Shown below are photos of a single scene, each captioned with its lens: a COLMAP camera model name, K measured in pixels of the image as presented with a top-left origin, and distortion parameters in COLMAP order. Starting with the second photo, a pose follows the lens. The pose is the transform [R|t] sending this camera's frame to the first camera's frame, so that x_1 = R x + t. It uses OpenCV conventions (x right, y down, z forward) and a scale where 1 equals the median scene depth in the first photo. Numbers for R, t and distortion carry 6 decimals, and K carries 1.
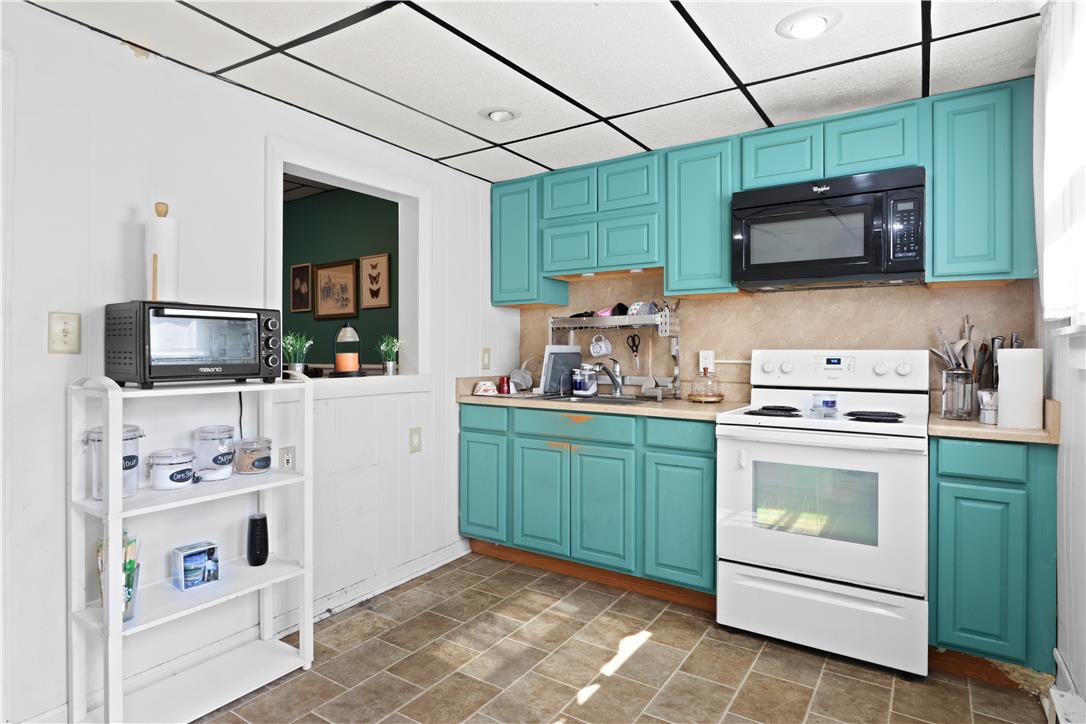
lens RADIAL K [[596.4, 0, 542.2], [0, 596.4, 354.9], [0, 0, 1]] dist [-0.000718, 0.000729]
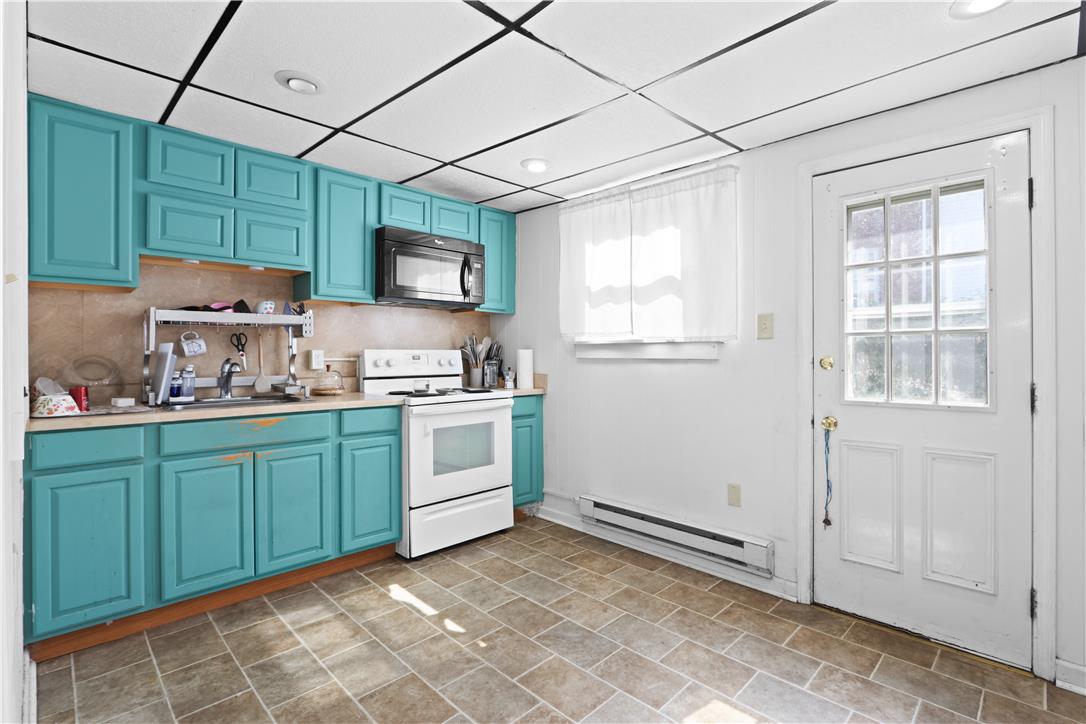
lens RADIAL K [[507.1, 0, 538.9], [0, 507.1, 355.8], [0, 0, 1]] dist [0.000640, 0.000567]
pose [[0.210553, -0.007118, 0.977557, -0.656615], [0.007475, 0.999956, 0.005671, 0.001639], [-0.977554, 0.006113, 0.210597, 0.439154]]
